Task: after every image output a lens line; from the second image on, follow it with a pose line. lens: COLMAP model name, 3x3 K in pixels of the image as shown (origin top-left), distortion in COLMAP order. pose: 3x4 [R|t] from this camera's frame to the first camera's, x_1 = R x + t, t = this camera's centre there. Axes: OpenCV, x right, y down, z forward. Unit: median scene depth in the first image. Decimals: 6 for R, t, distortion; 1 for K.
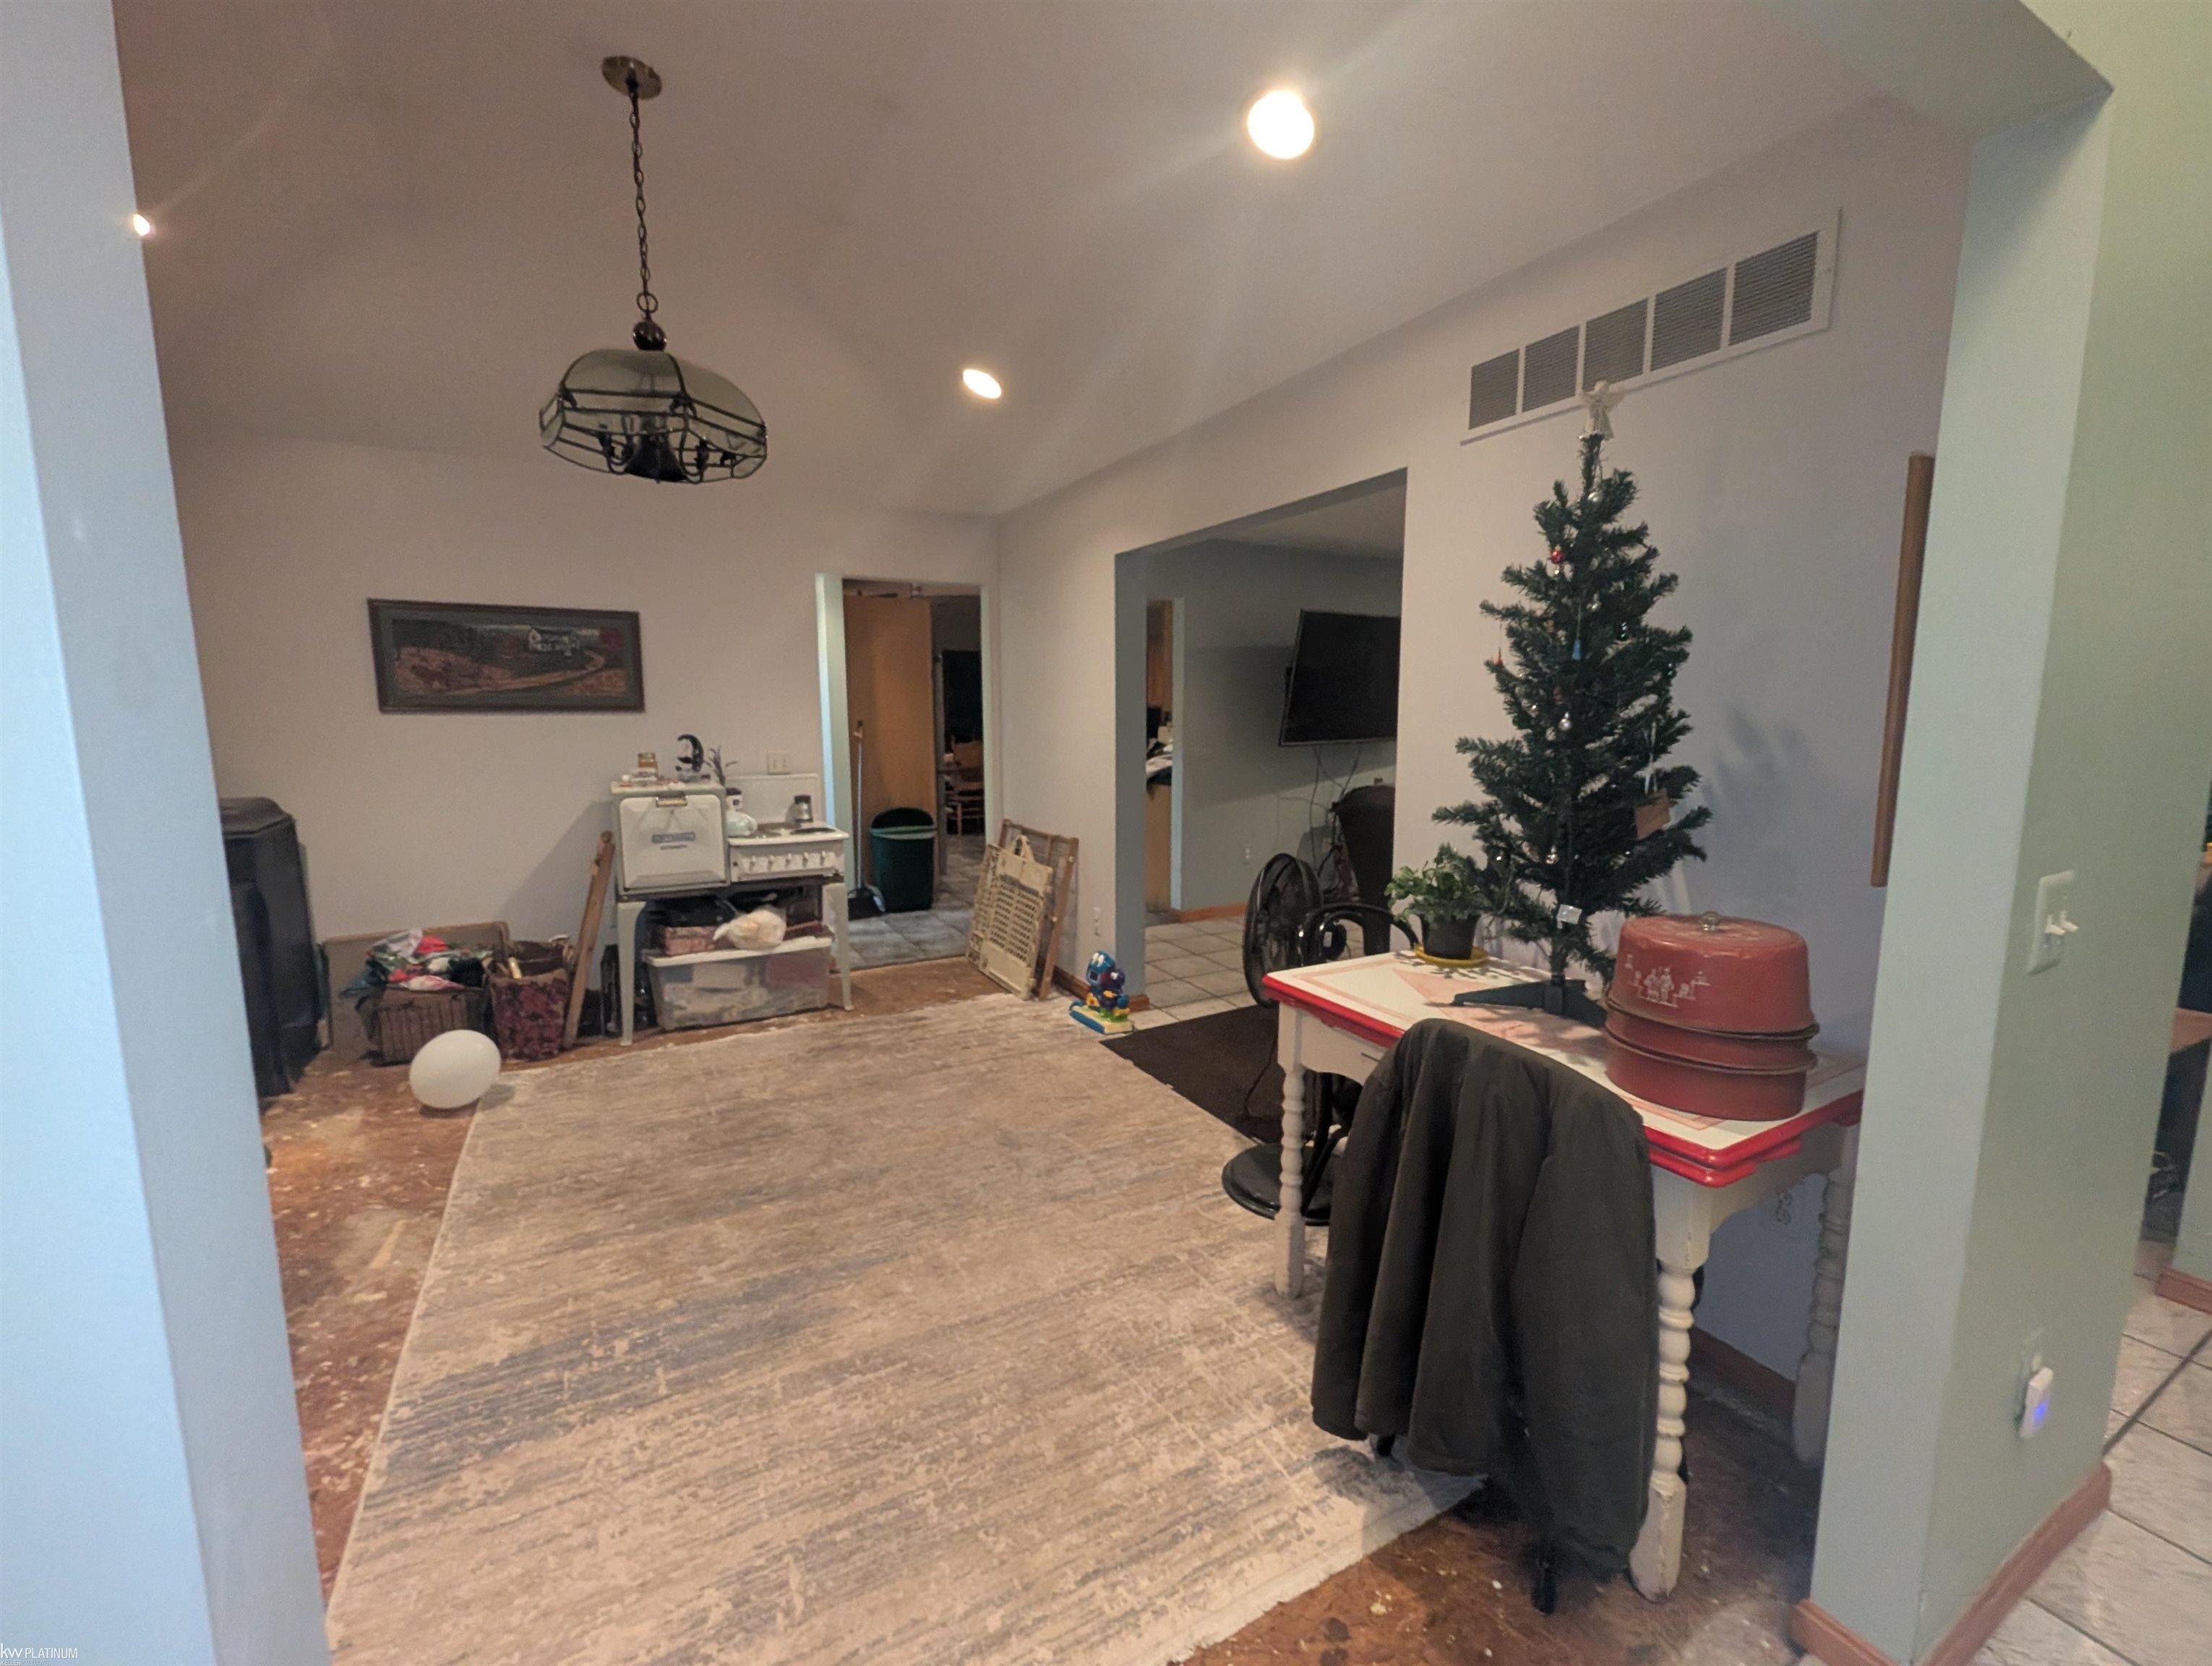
lens RADIAL K [[913.9, 0, 1107.4], [0, 913.9, 833.5], [0, 0, 1]] dist [0.005523, -0.001750]
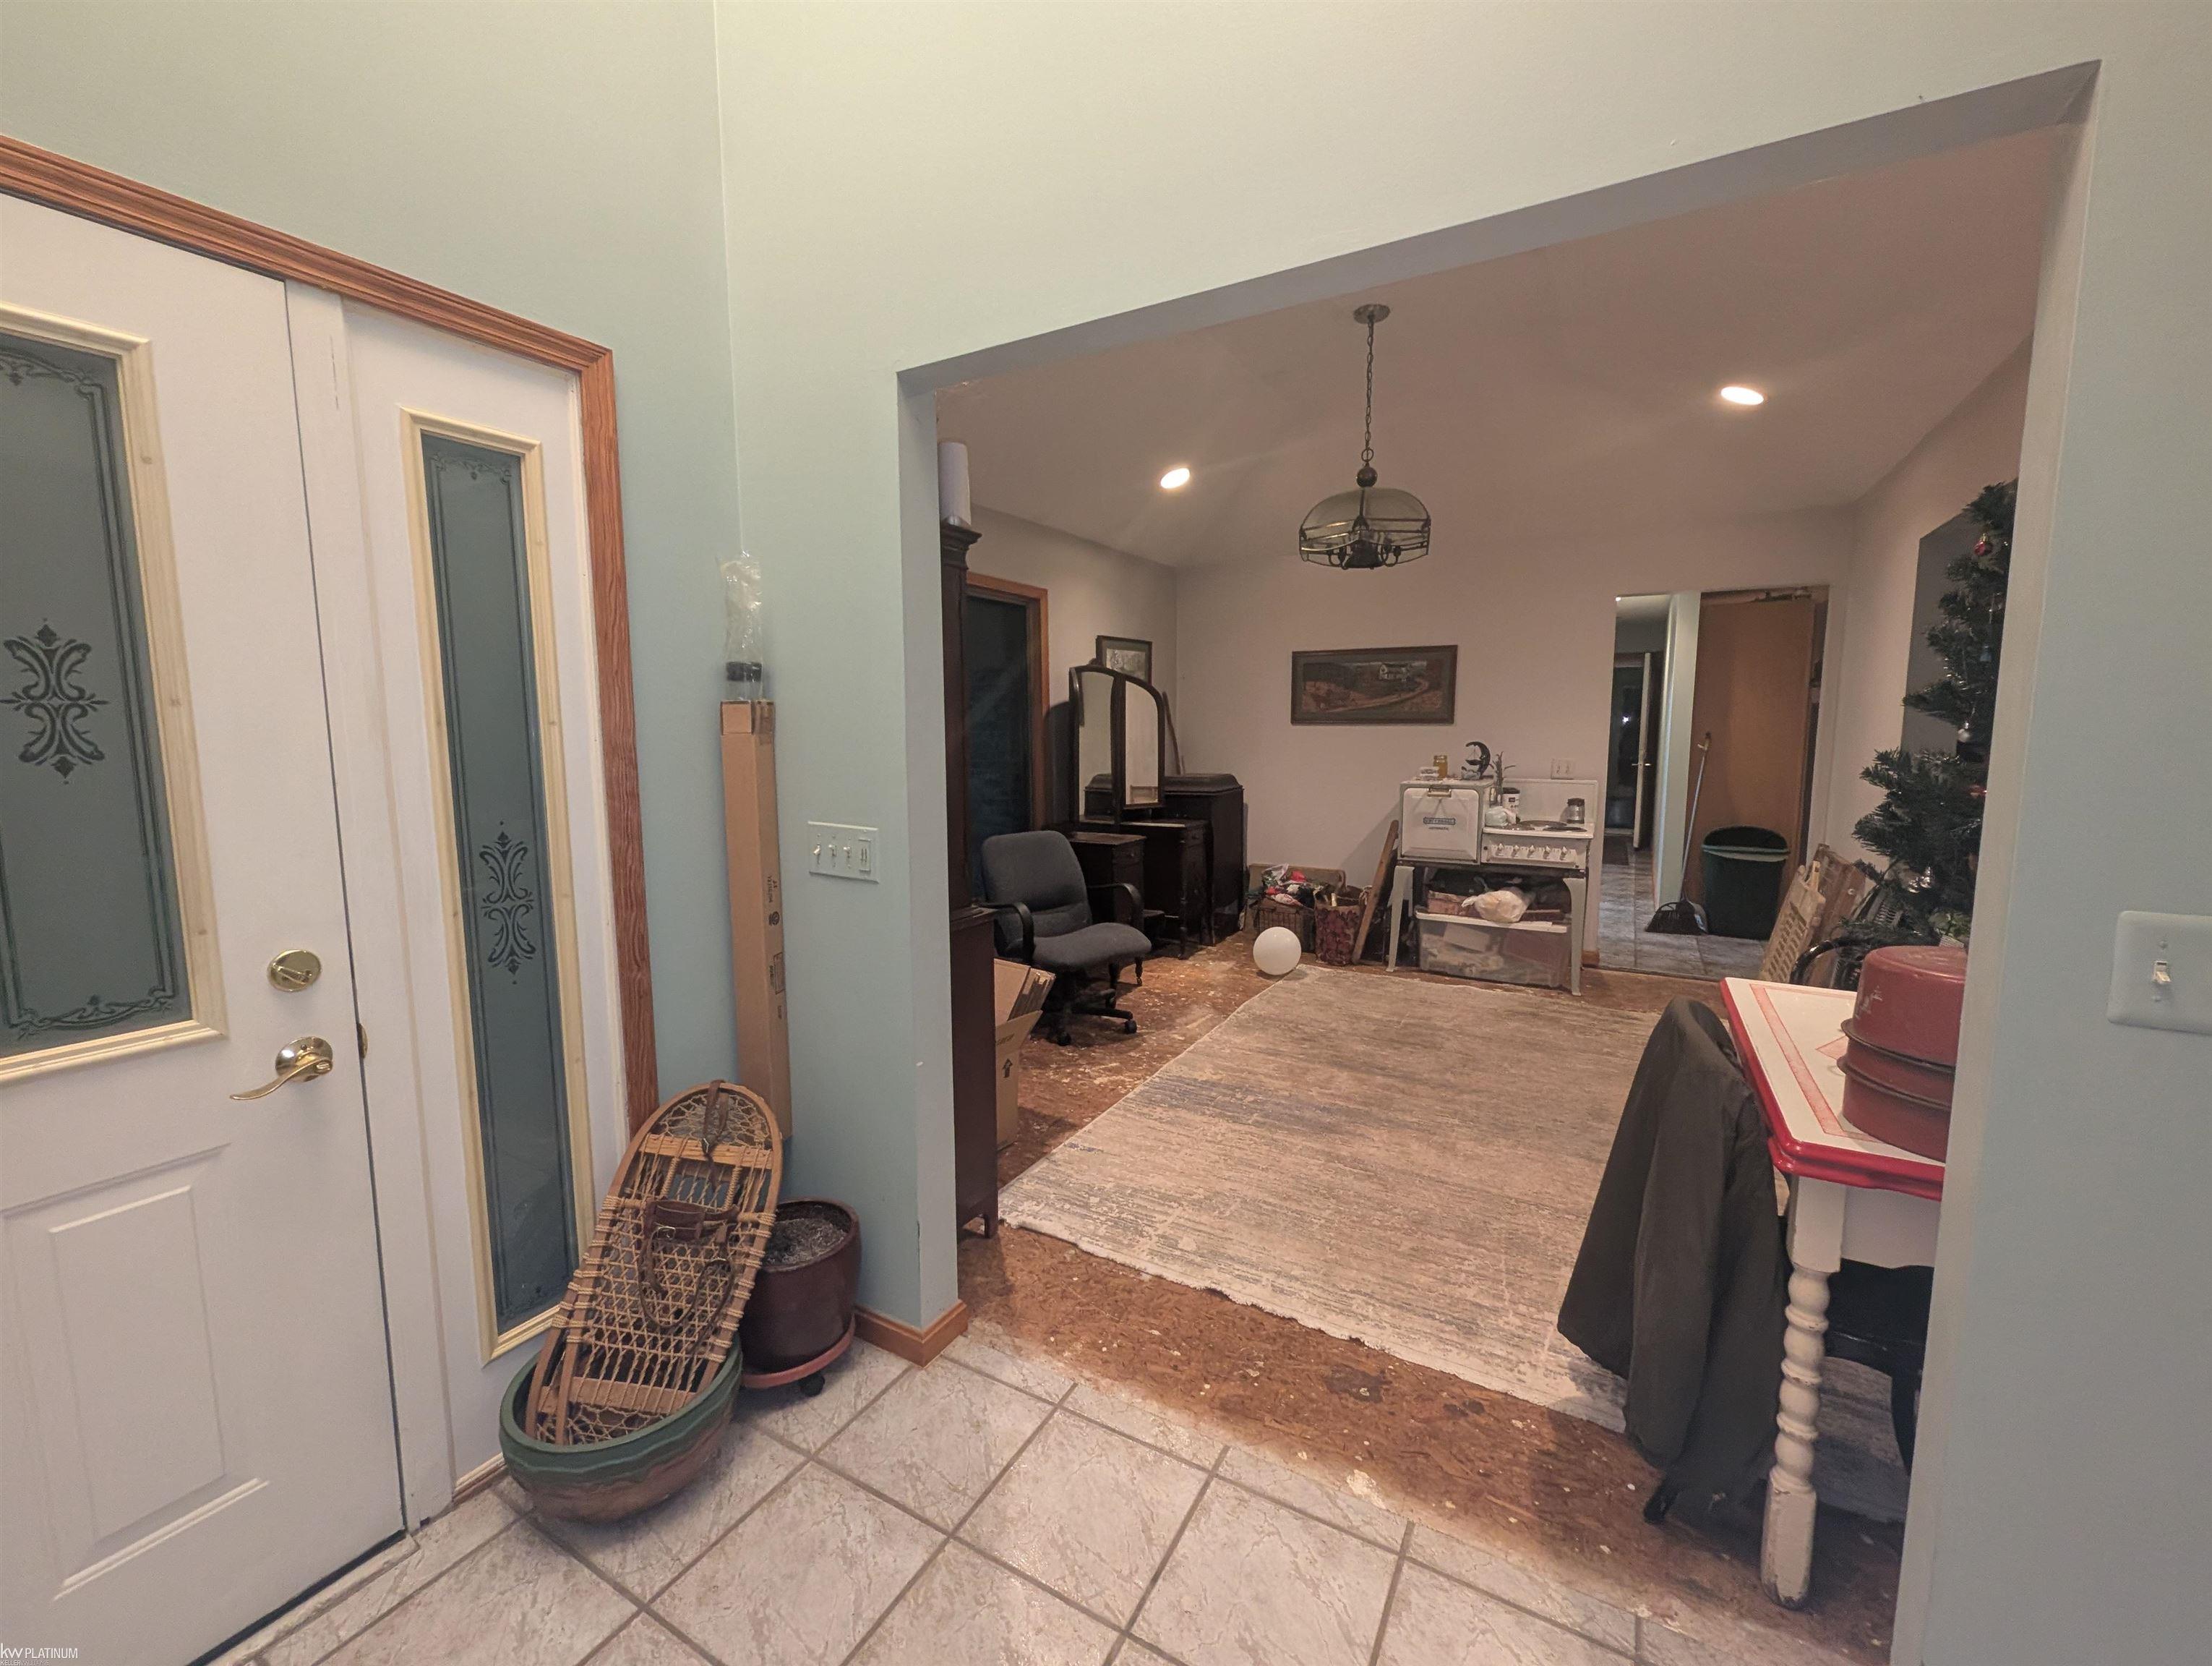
lens RADIAL K [[913.9, 0, 1102.9], [0, 913.9, 831.4], [0, 0, 1]] dist [0.005523, -0.001750]
pose [[0.525702, 0.099421, -0.844839, 0.365221], [-0.112566, 0.992543, 0.046759, 0.012200], [0.843188, 0.070519, 0.532974, -0.083197]]
